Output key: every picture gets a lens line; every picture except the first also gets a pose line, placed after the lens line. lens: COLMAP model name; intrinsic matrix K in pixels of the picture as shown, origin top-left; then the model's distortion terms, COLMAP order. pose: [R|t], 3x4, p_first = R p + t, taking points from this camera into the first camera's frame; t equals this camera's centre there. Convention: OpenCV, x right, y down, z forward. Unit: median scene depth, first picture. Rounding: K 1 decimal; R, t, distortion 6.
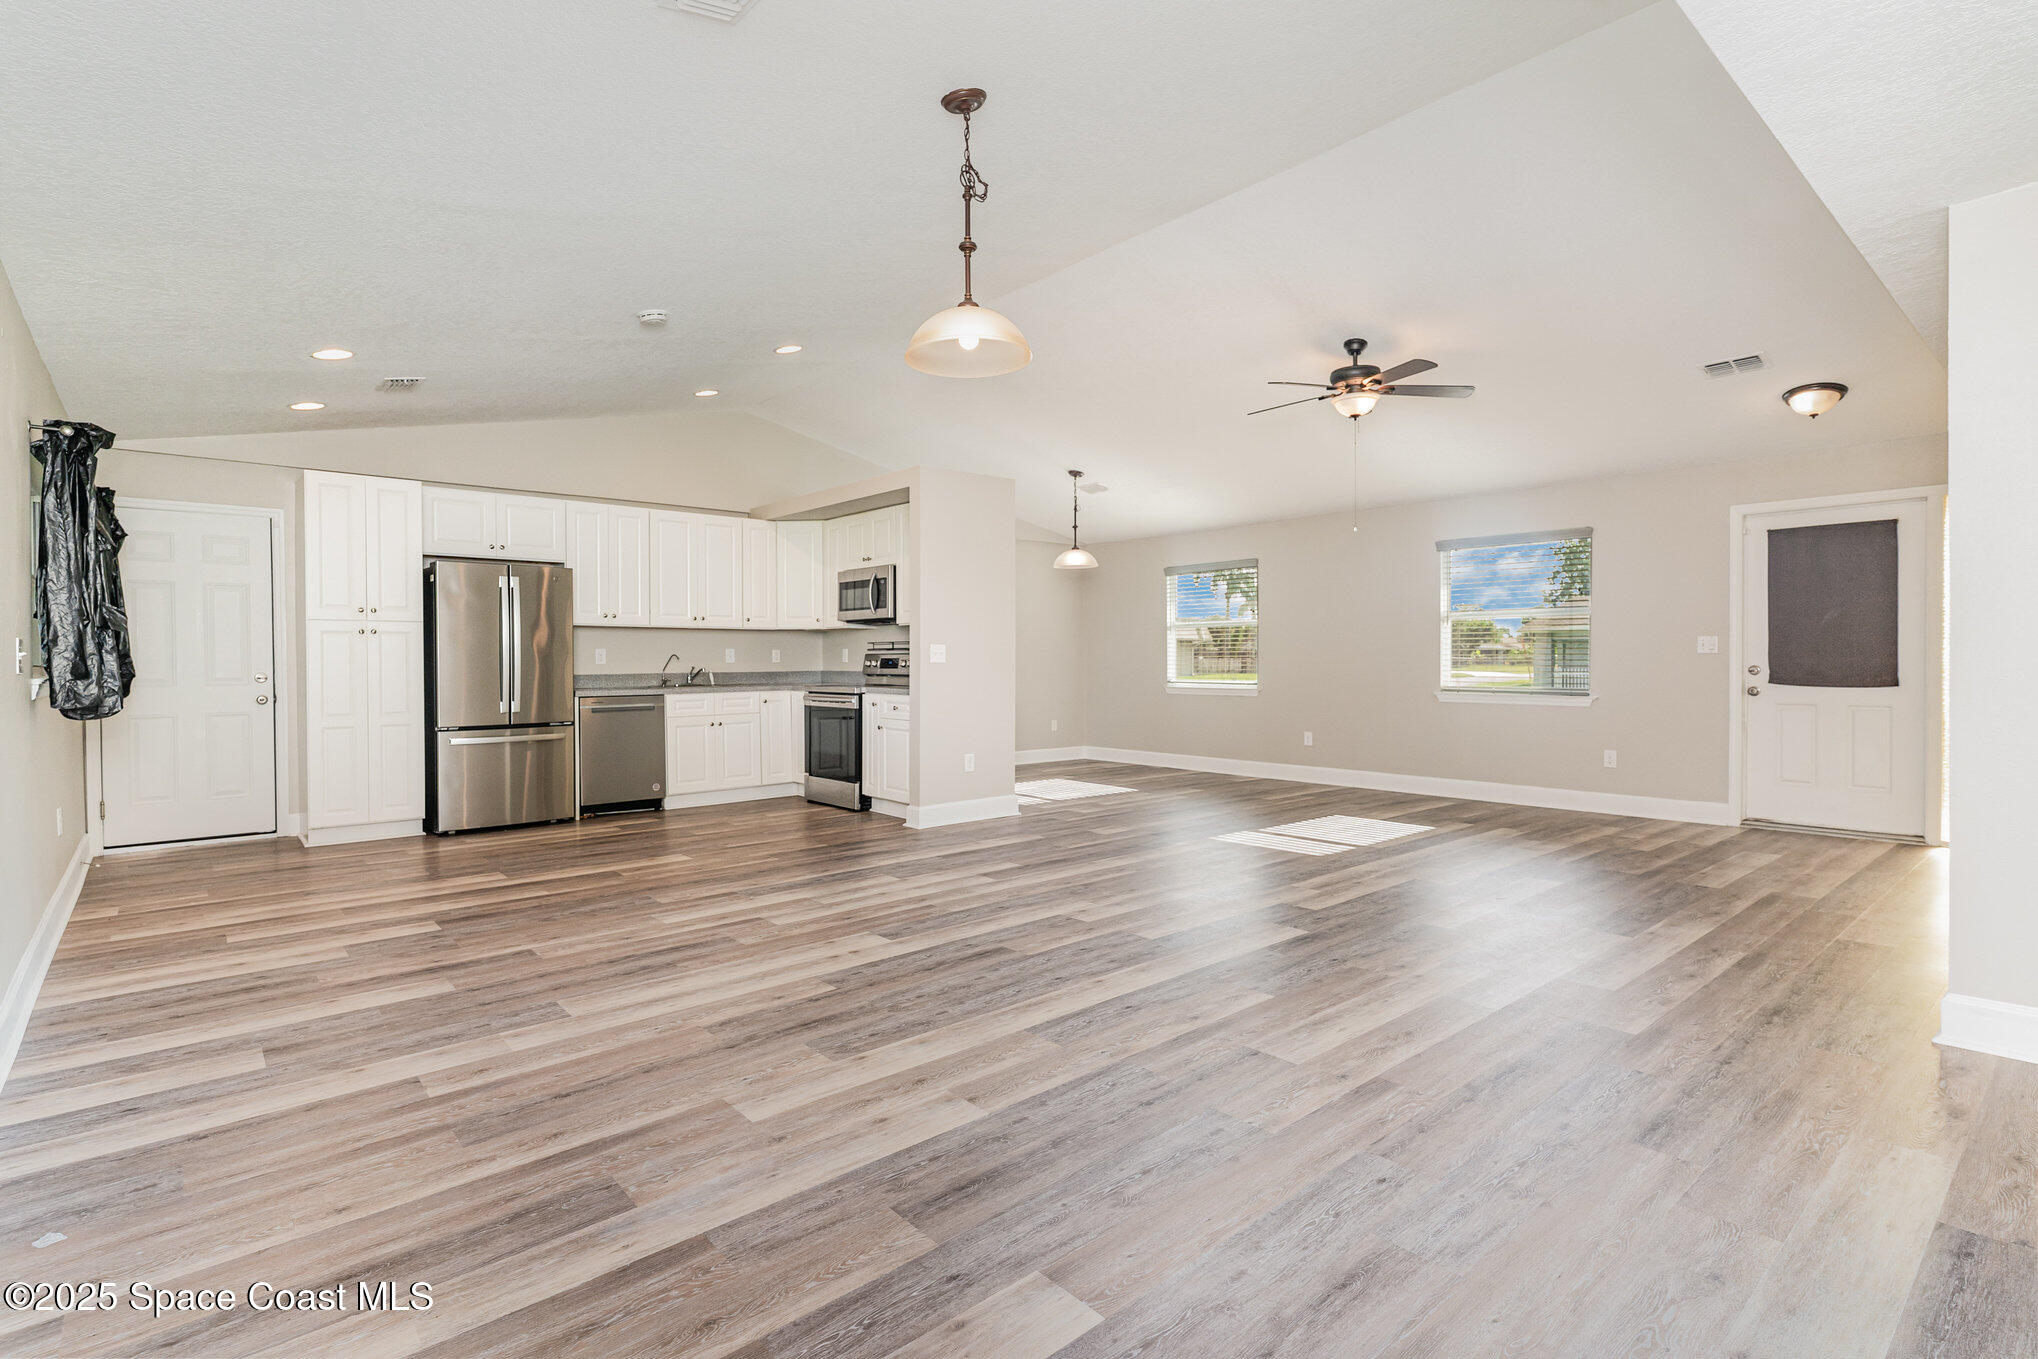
lens RADIAL K [[970.5, 0, 1017.4], [0, 970.5, 671.2], [0, 0, 1]] dist [0.007610, -0.001259]
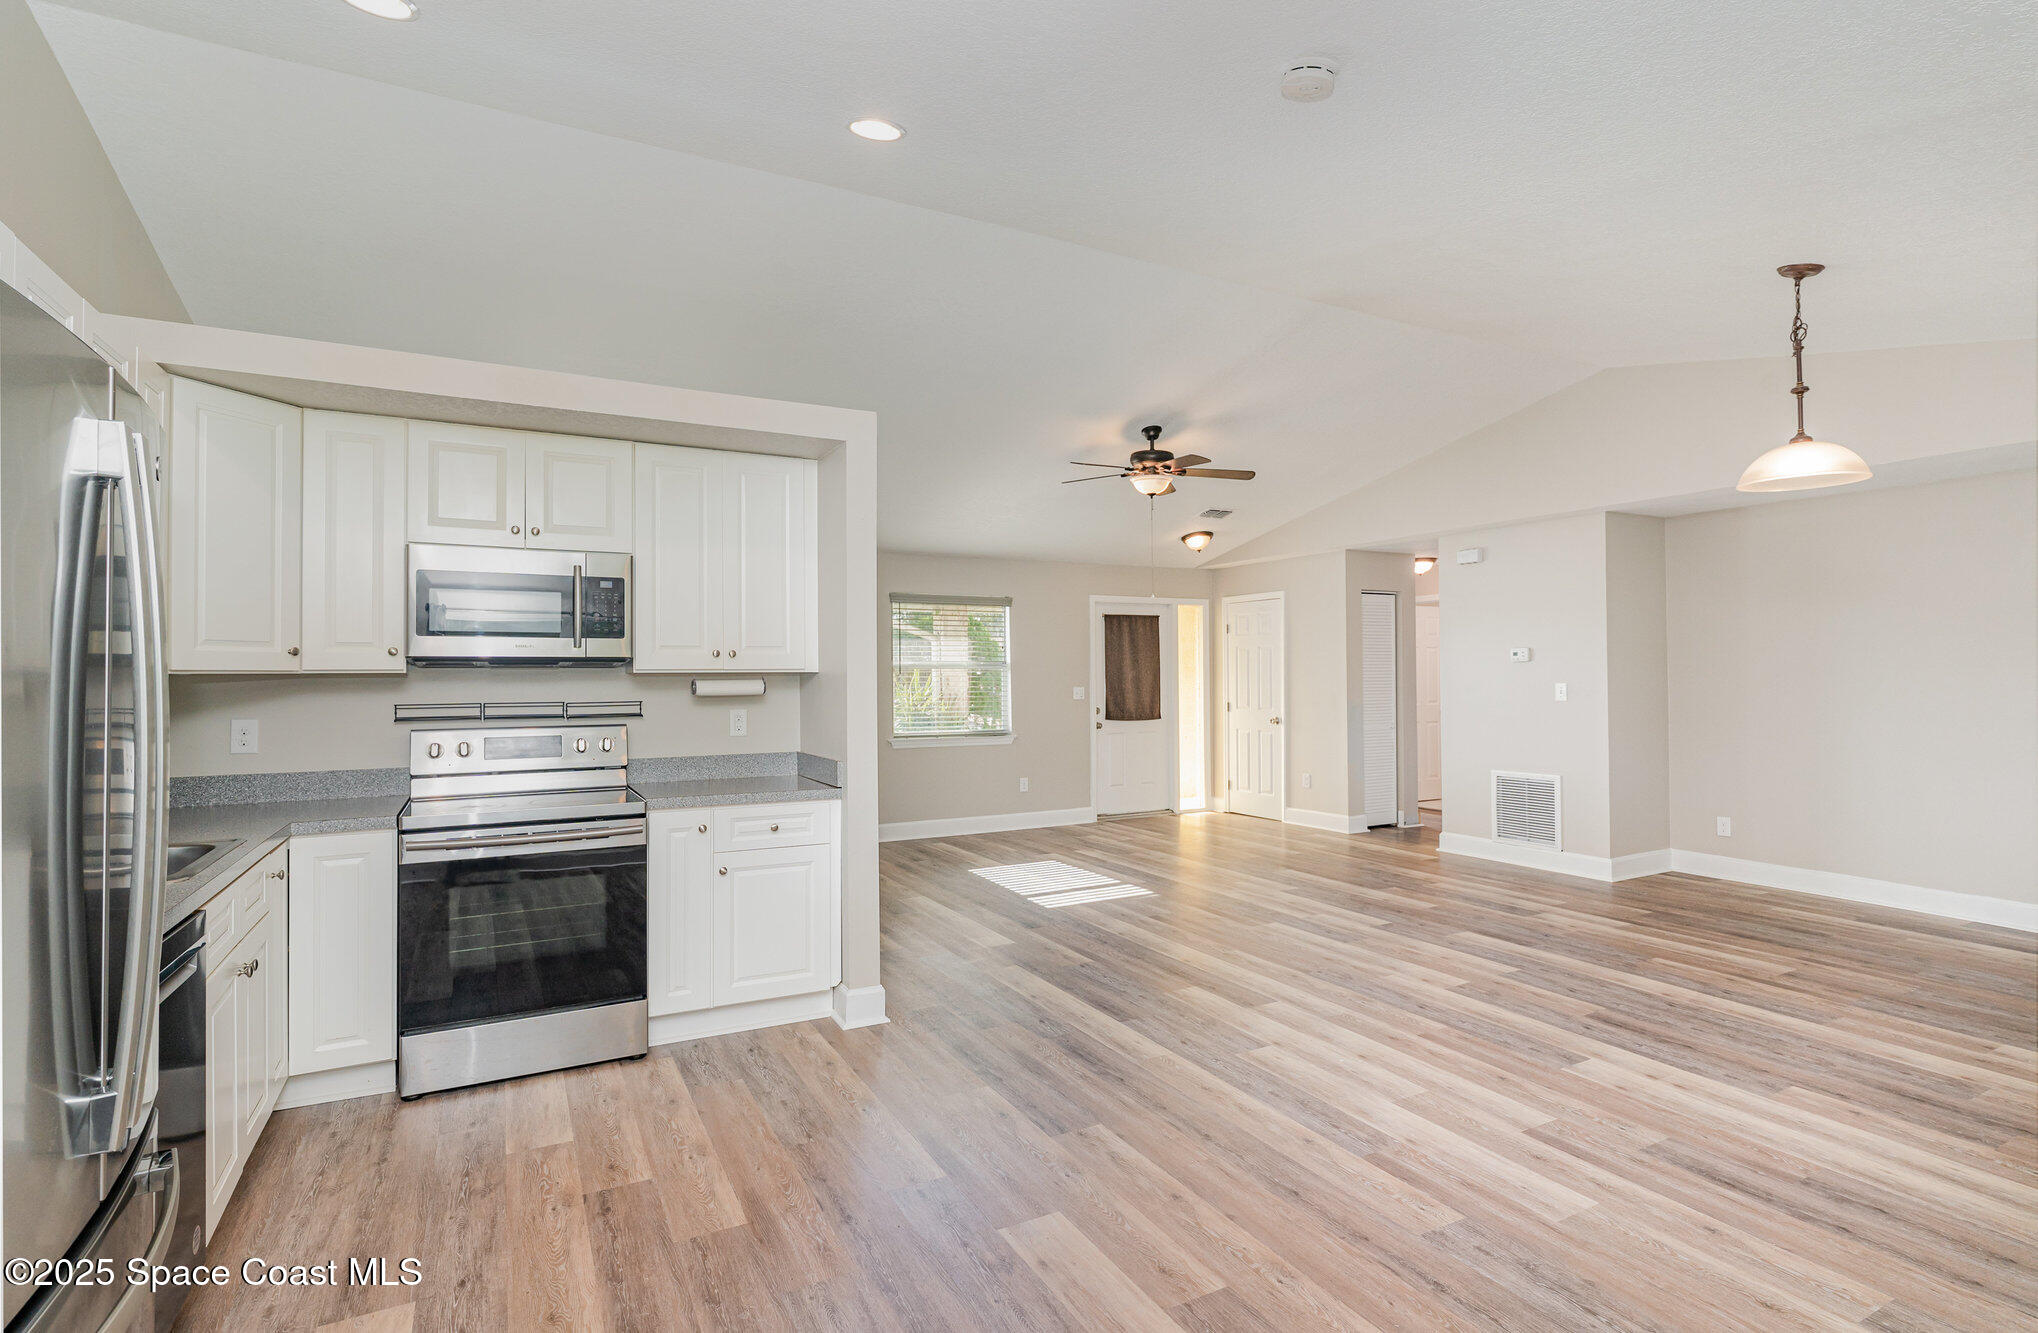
lens RADIAL K [[975.5, 0, 1025.7], [0, 975.5, 659.5], [0, 0, 1]] dist [0.003941, 0.000361]
pose [[0.215543, 0.019508, 0.976299, -0.677076], [0.016804, 0.999578, -0.023683, -0.044349], [-0.976350, 0.021511, 0.215125, 0.791429]]
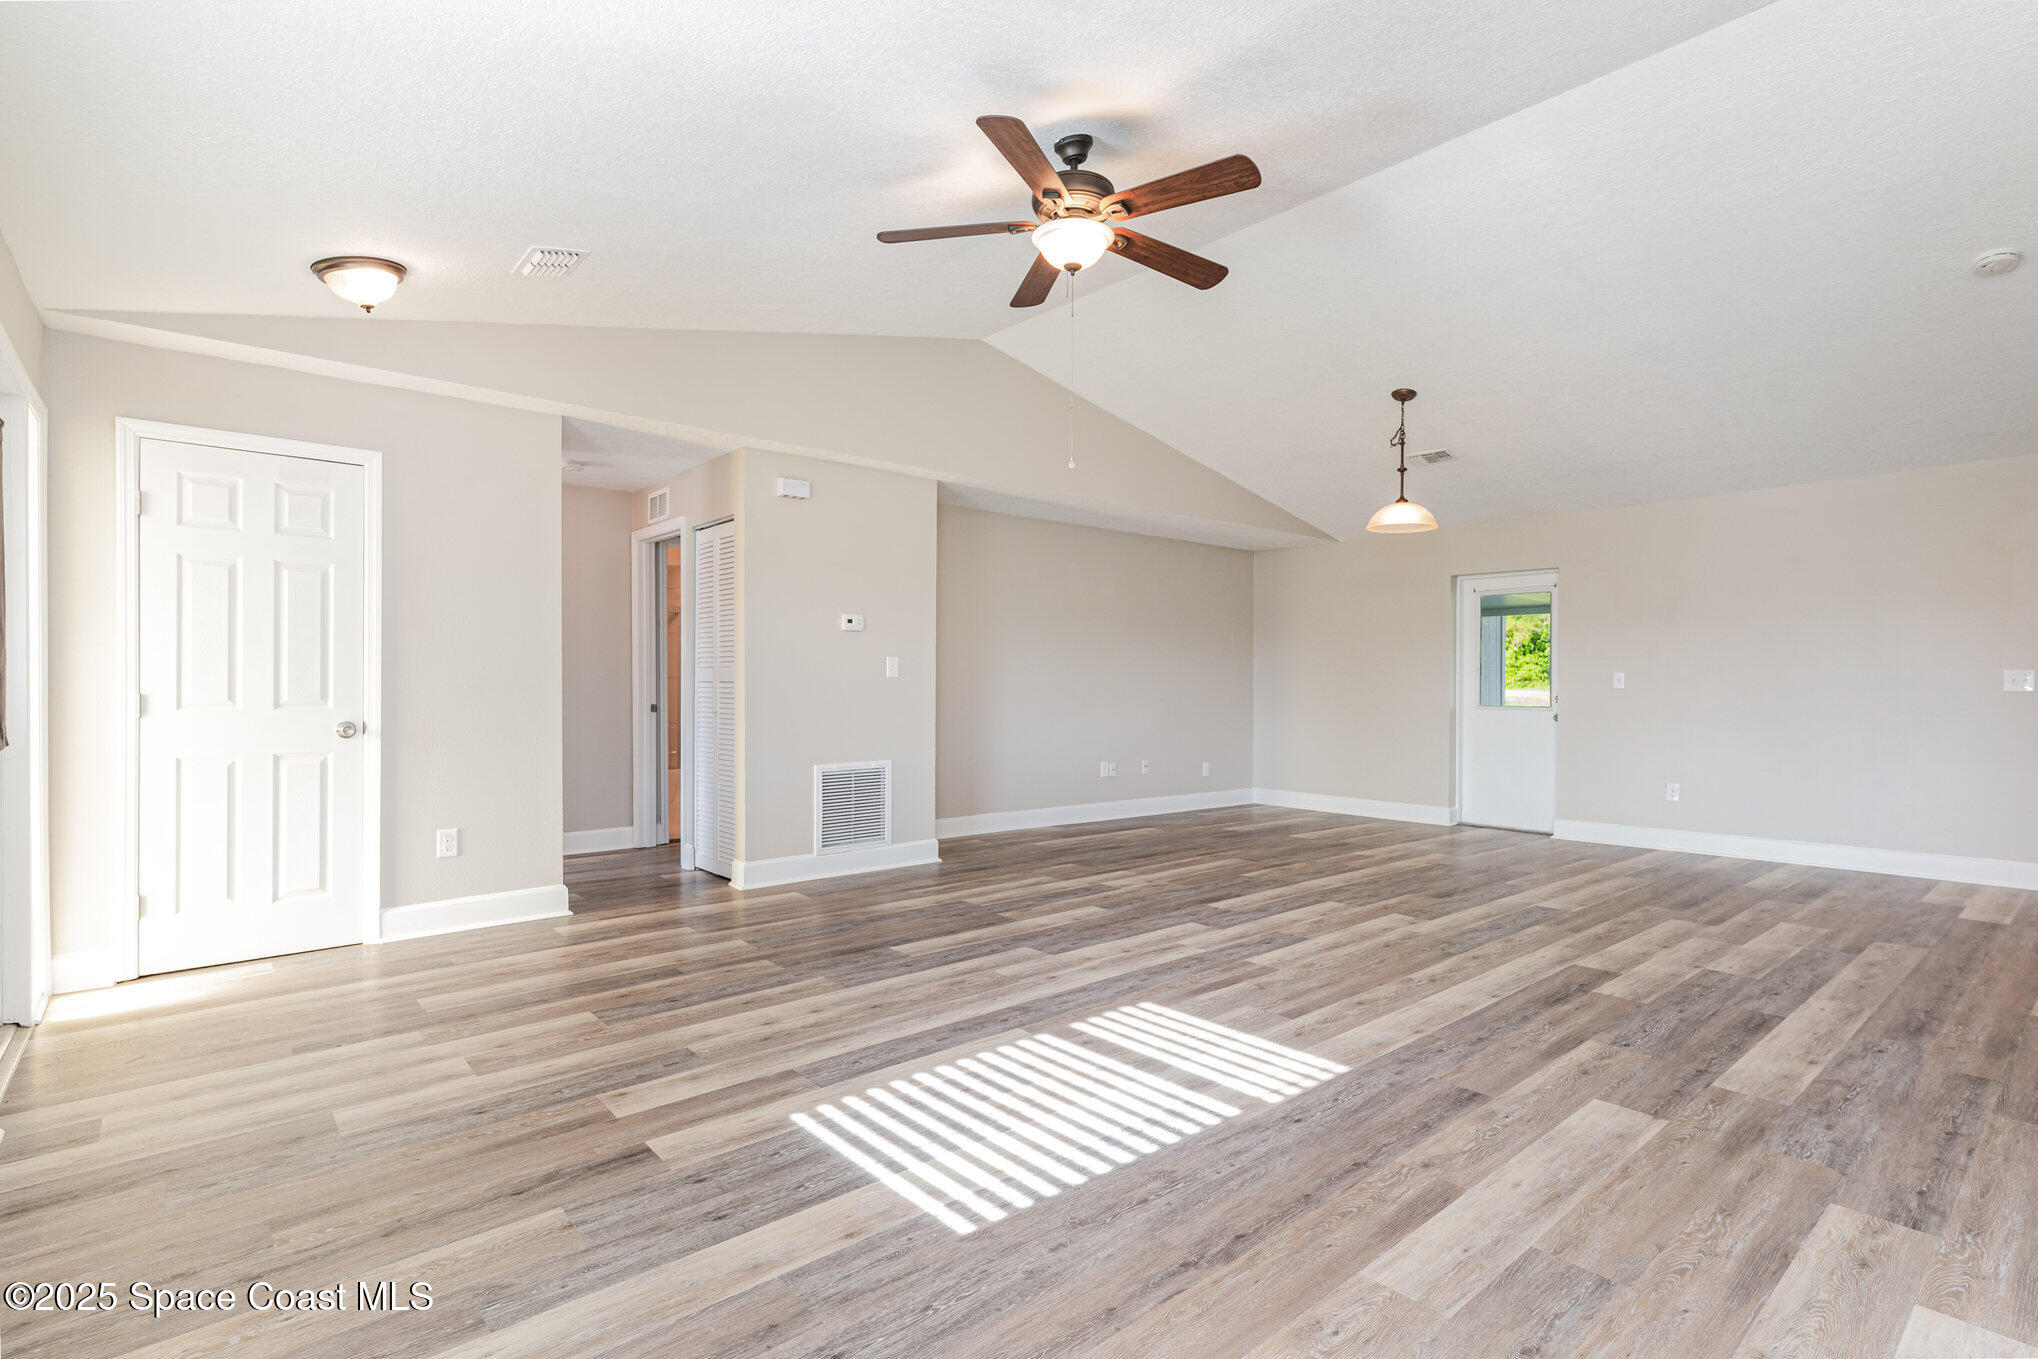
lens RADIAL K [[970.5, 0, 1020.0], [0, 970.5, 690.0], [0, 0, 1]] dist [0.007610, -0.001259]
pose [[-0.999980, 0.004114, 0.004873, 0.328348], [0.004210, 0.999798, 0.019672, -0.020852], [-0.004791, 0.019692, -0.999795, 1.384949]]
